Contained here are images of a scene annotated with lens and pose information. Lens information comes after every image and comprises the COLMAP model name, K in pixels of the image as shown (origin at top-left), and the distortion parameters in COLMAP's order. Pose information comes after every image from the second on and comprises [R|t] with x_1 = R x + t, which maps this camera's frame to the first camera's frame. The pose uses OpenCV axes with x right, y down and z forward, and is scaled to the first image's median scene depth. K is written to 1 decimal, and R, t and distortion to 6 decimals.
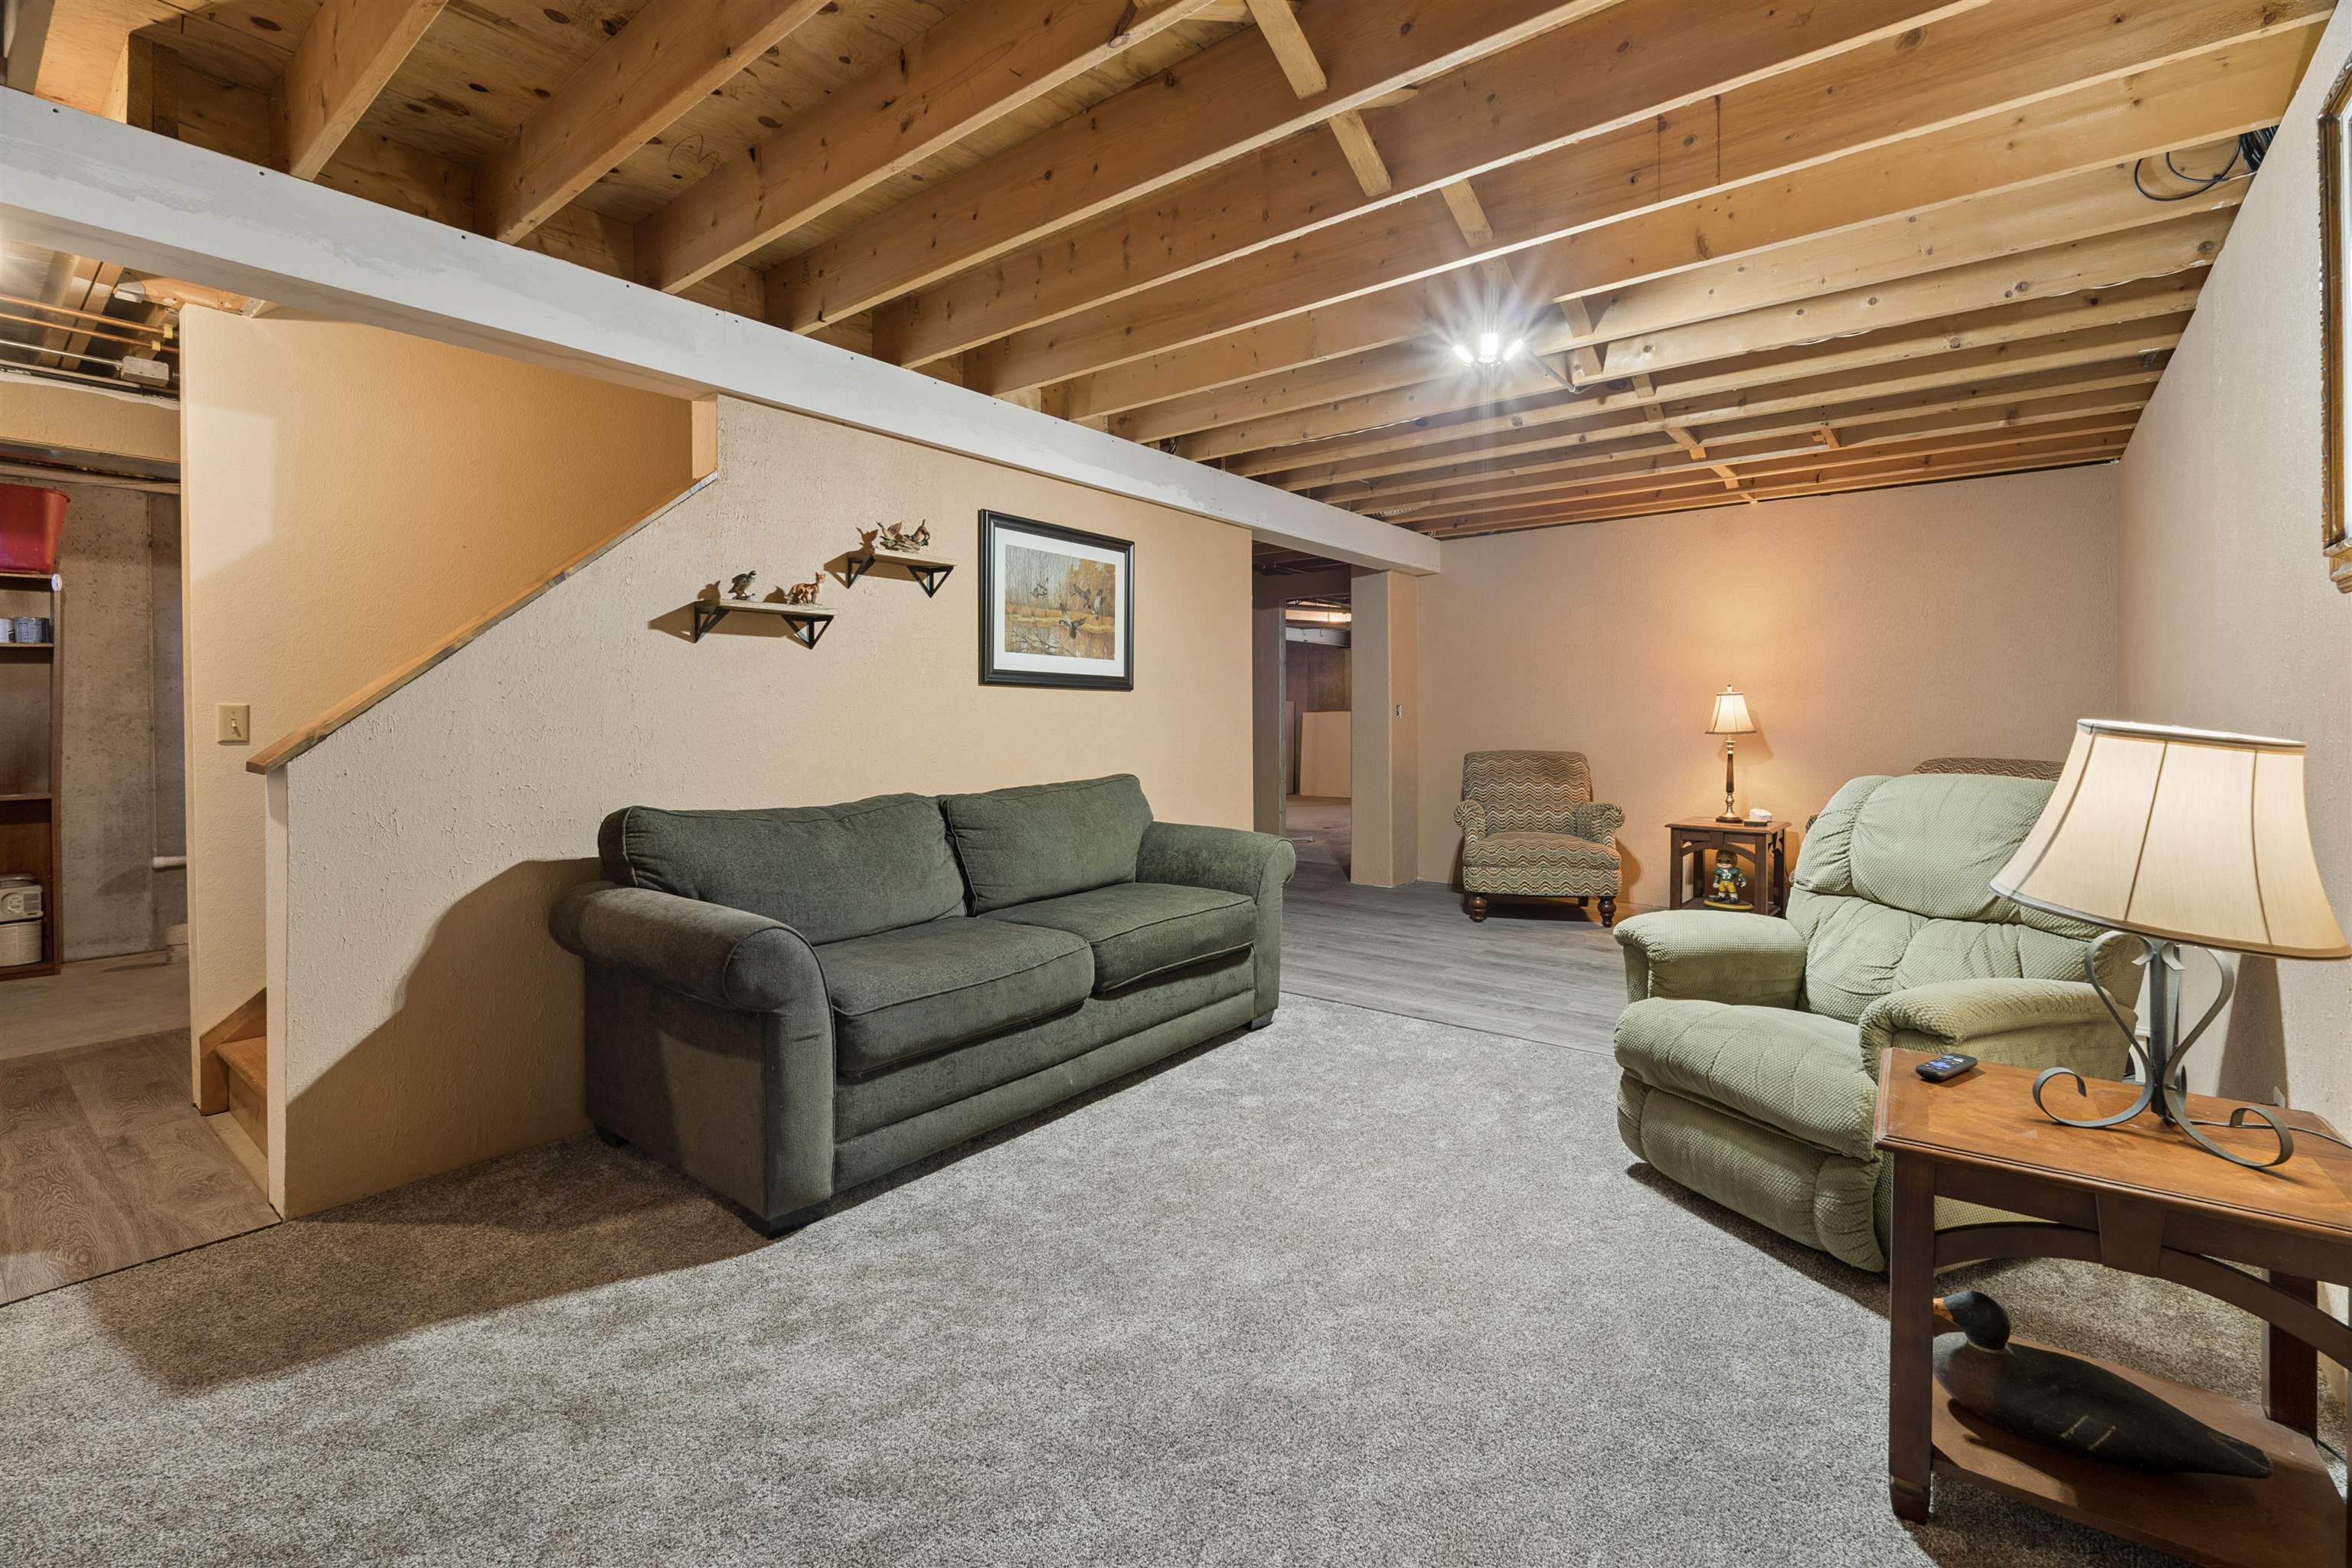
lens RADIAL K [[1017.6, 0, 1184.3], [0, 1017.6, 760.8], [0, 0, 1]] dist [0.000144, 0.004188]
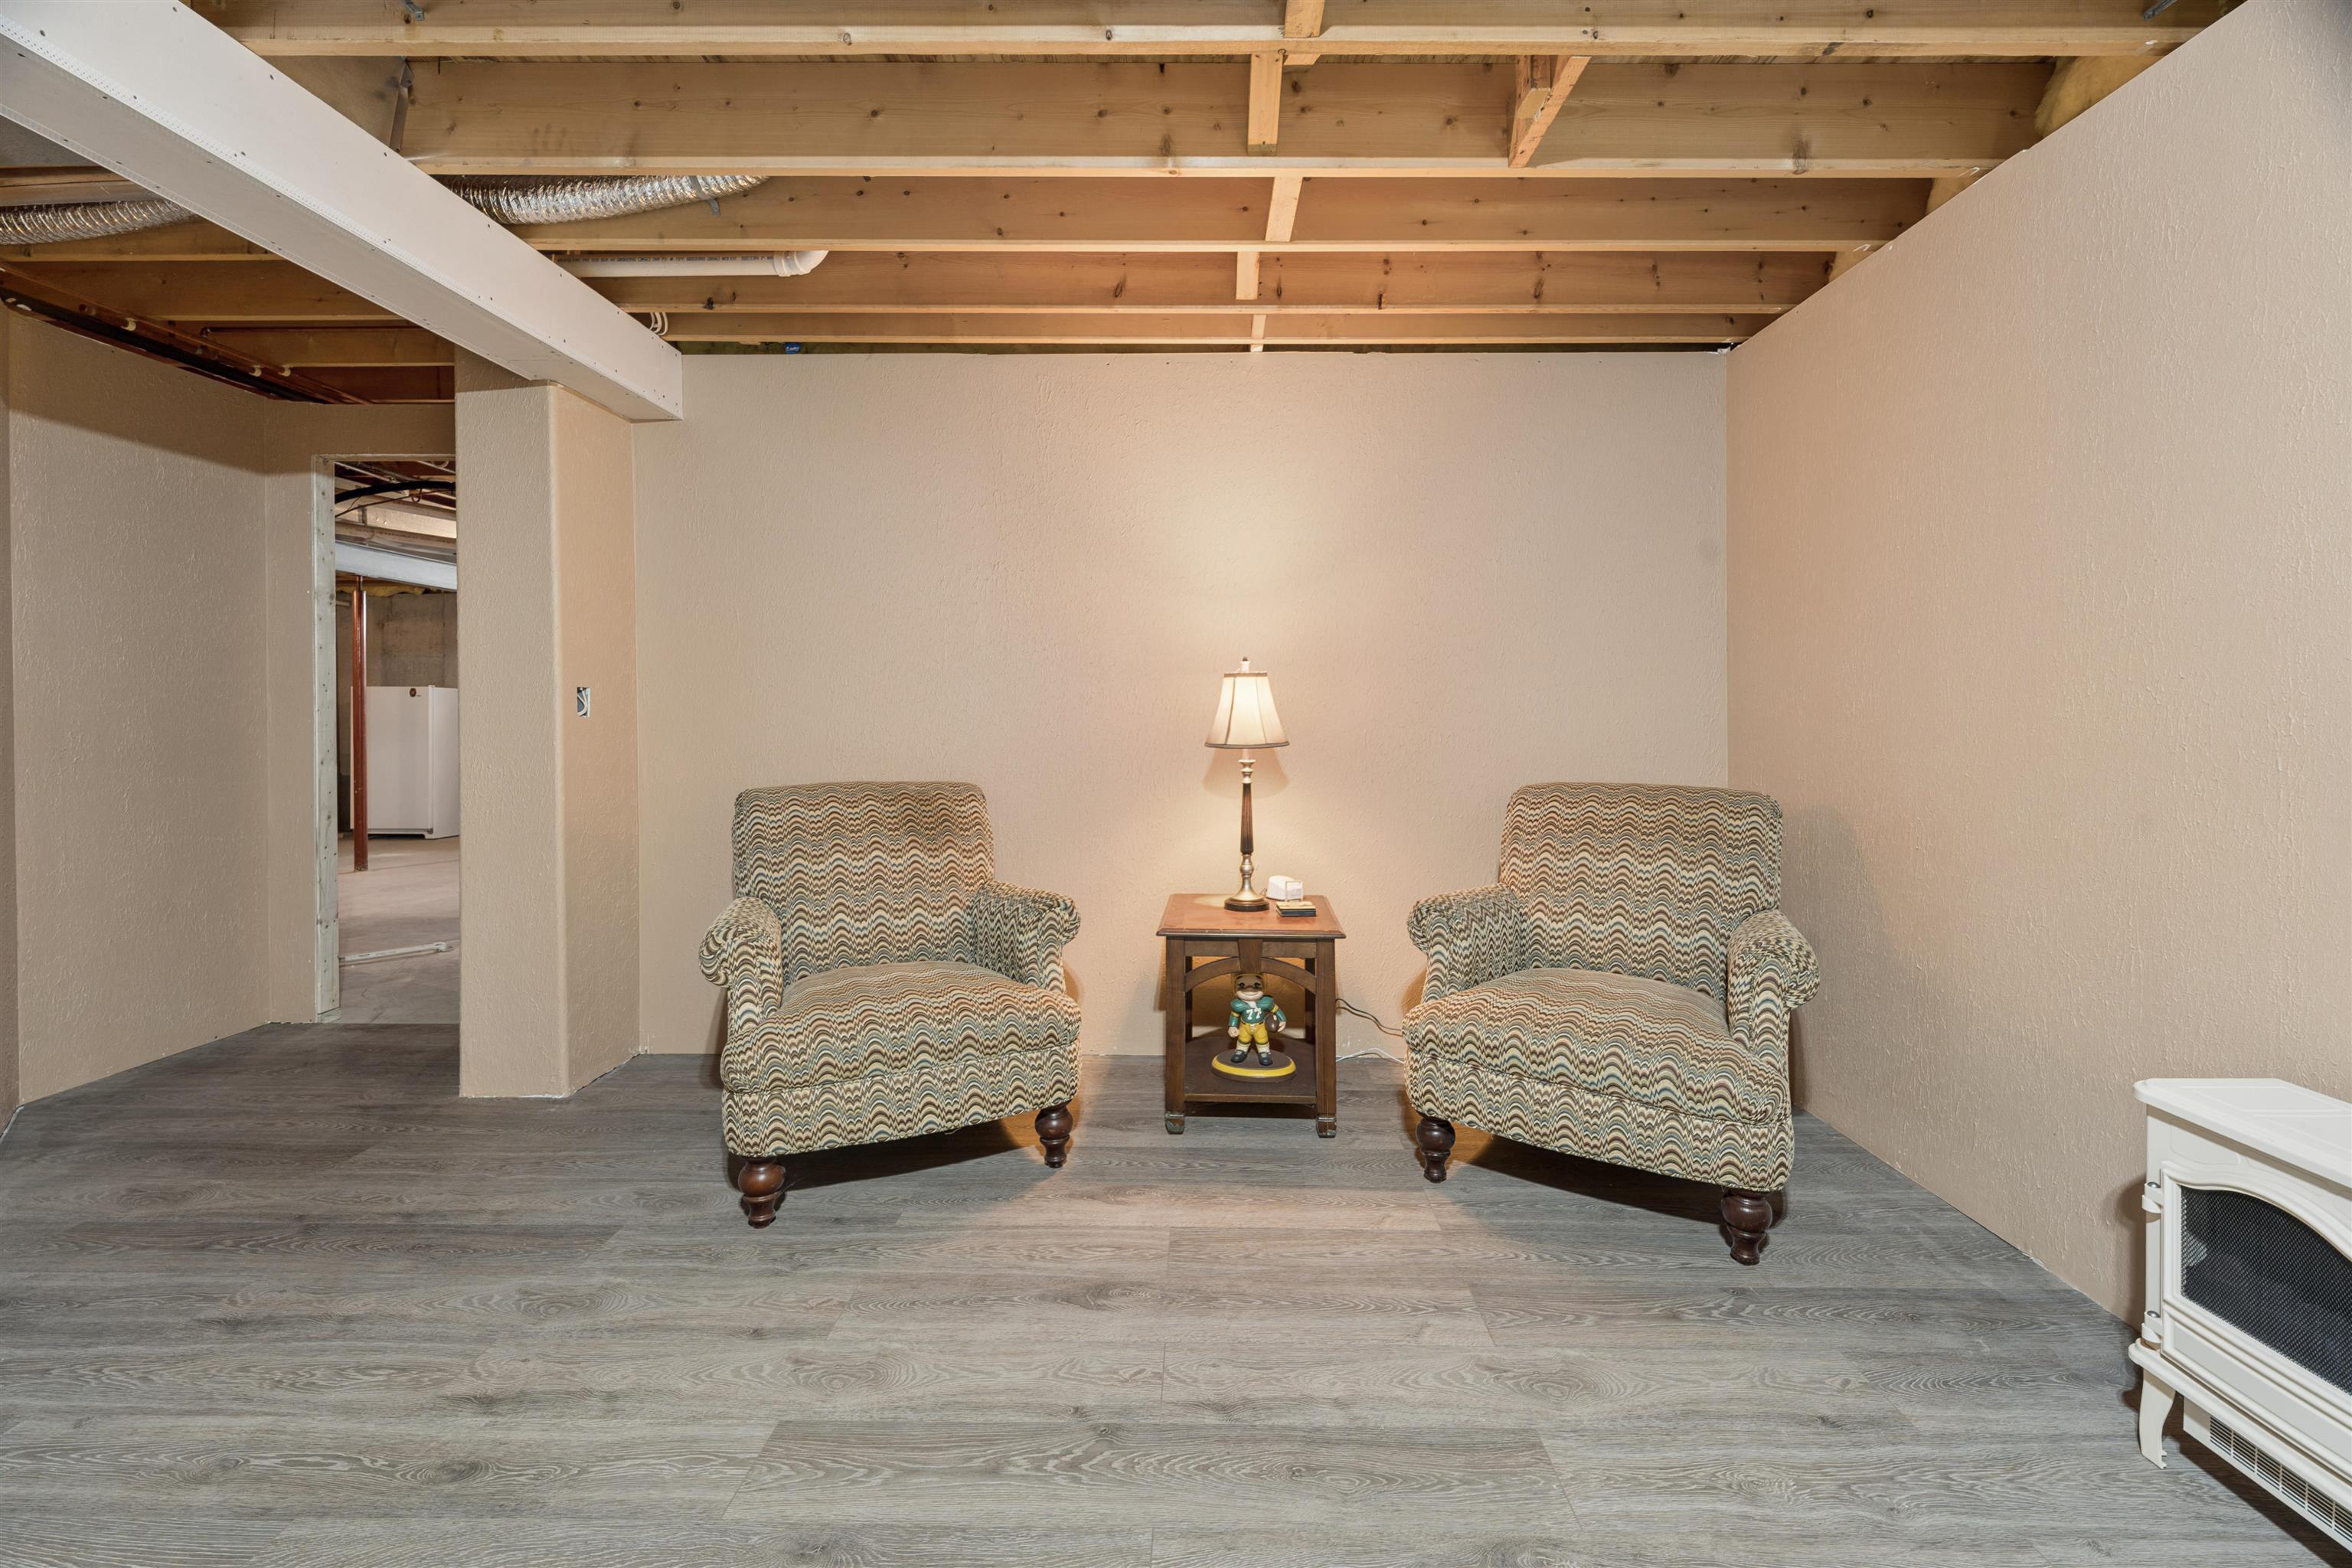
lens RADIAL K [[986.4, 0, 1199.2], [0, 986.4, 701.9], [0, 0, 1]] dist [0.013294, -0.000141]
pose [[0.776210, 0.013823, 0.630322, 0.184150], [0.022286, 0.998533, -0.049341, -0.025599], [-0.630080, 0.052346, 0.774764, 0.614481]]
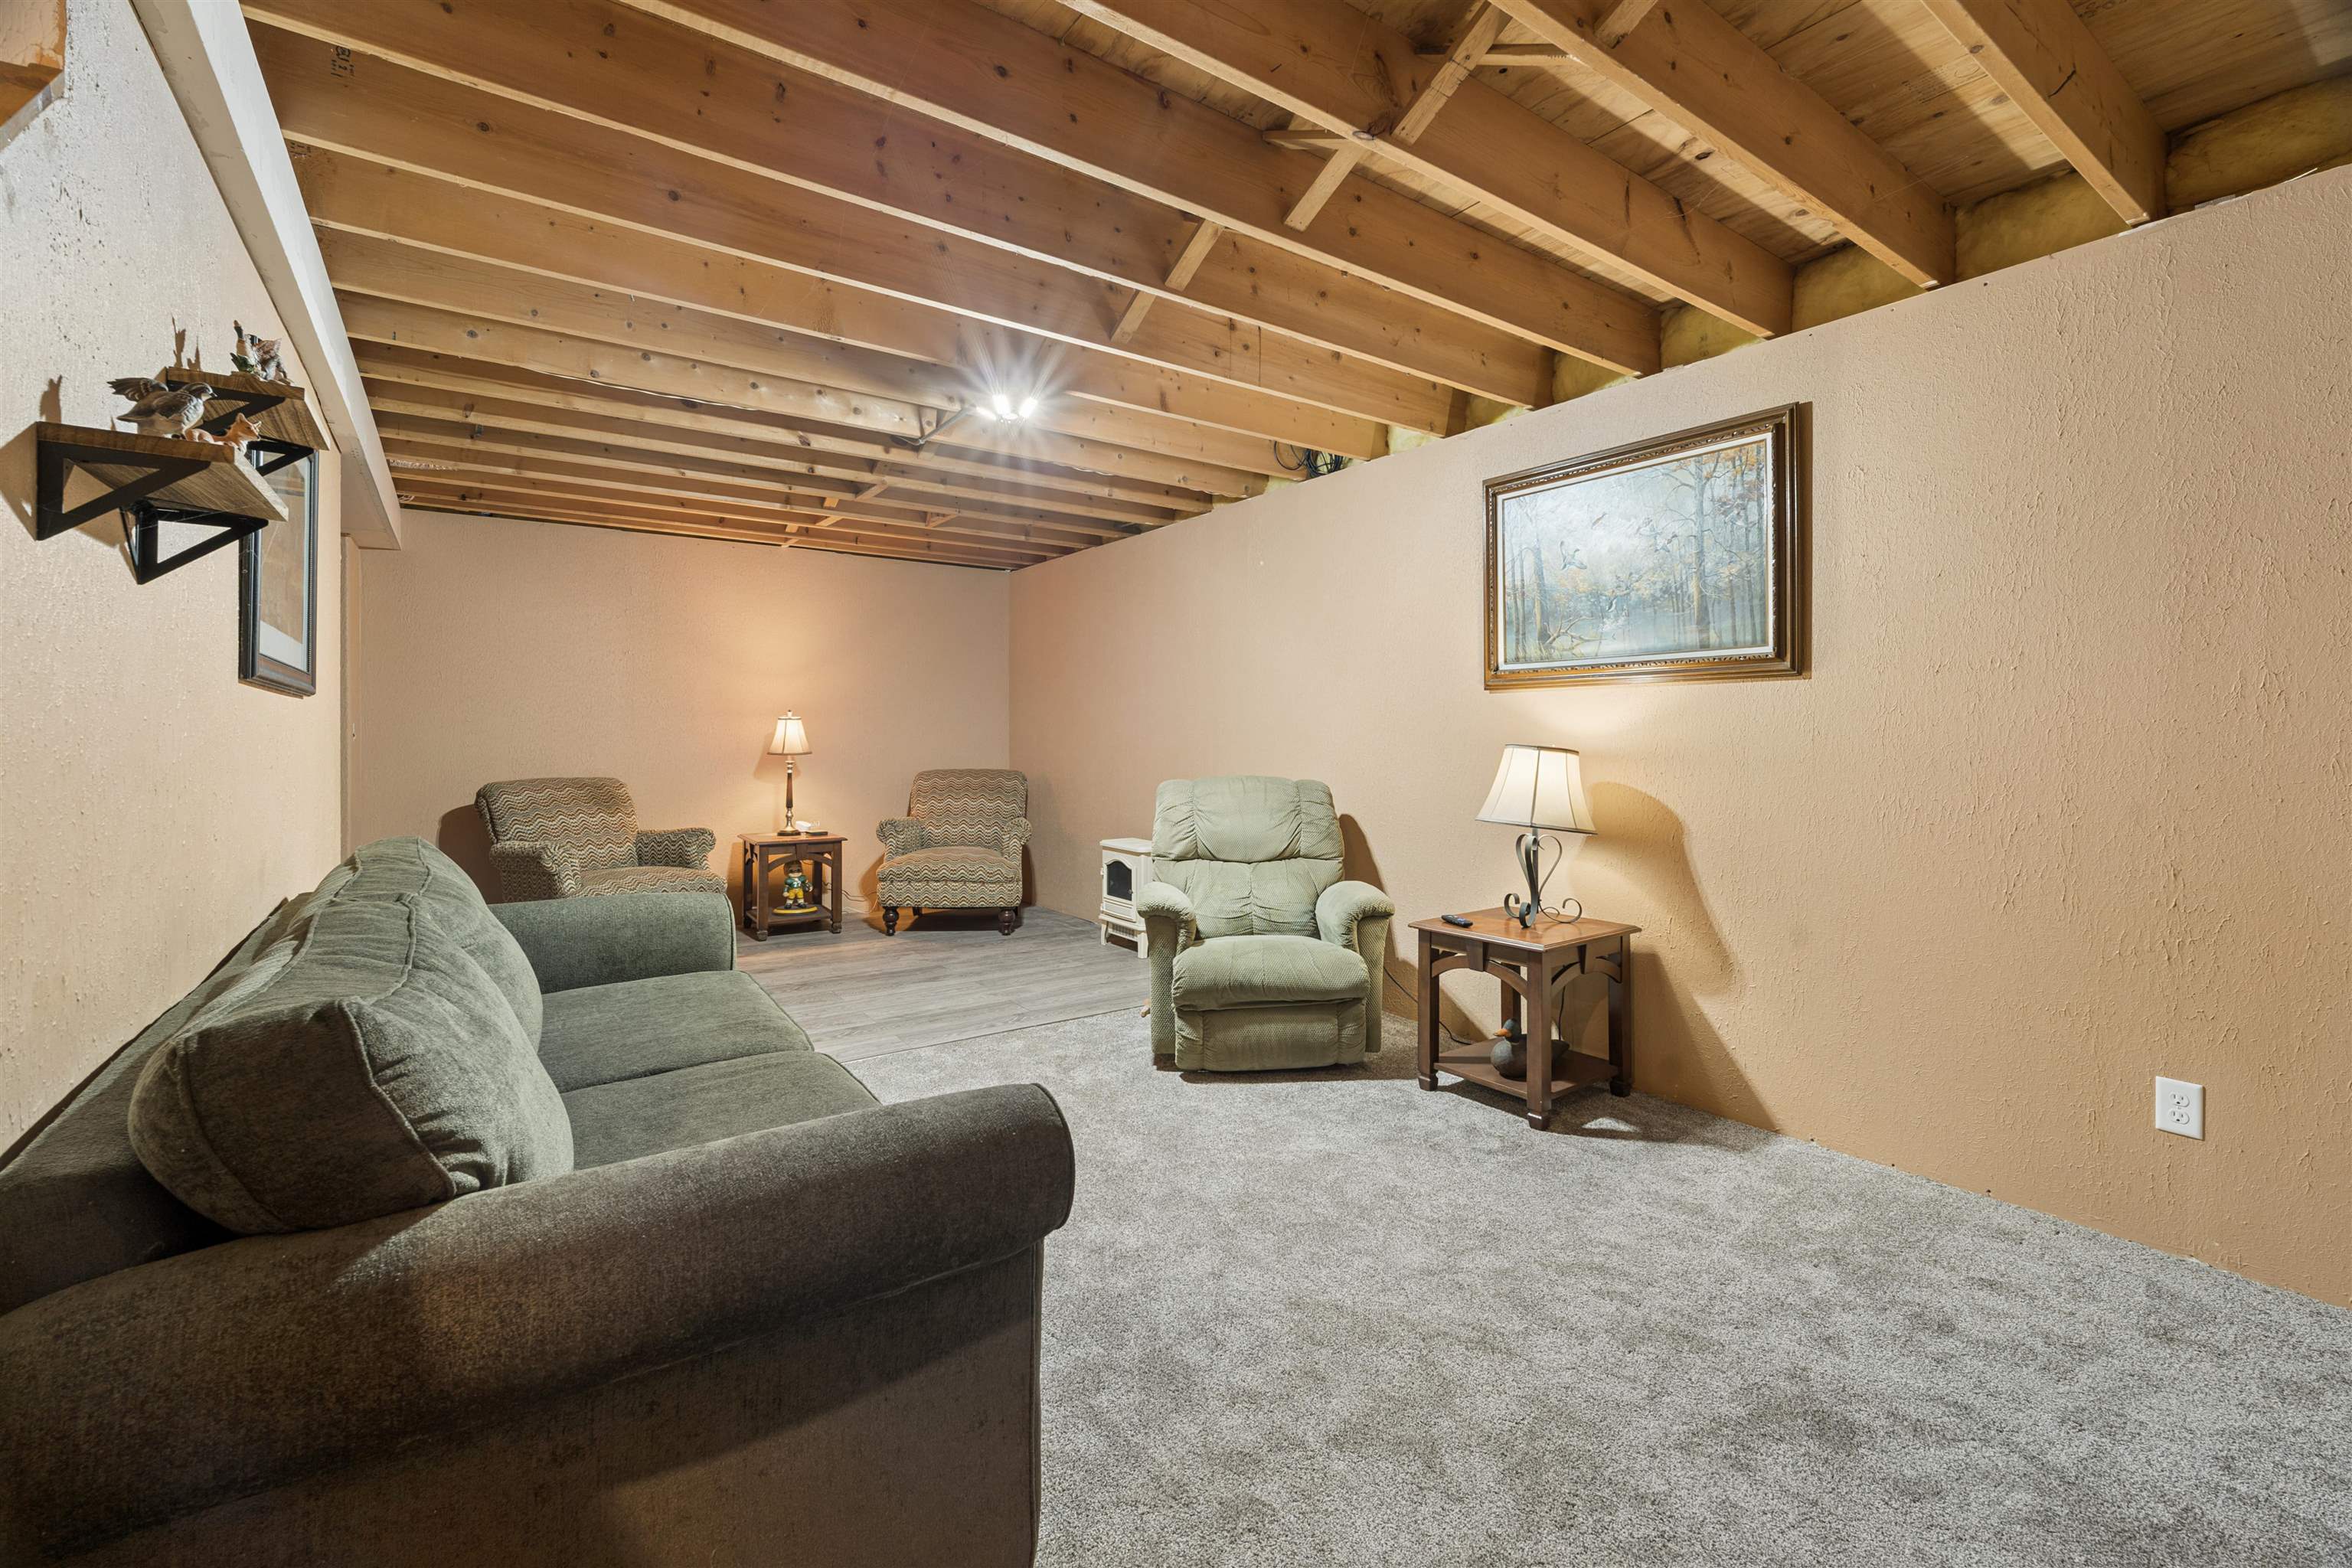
lens RADIAL K [[1002.3, 0, 1163.7], [0, 1002.3, 738.5], [0, 0, 1]] dist [0.015263, 0.000091]
pose [[0.273949, -0.000424, 0.961744, -0.403542], [0.041677, 0.999066, -0.011431, -0.014740], [-0.960841, 0.043214, 0.273711, 0.320587]]
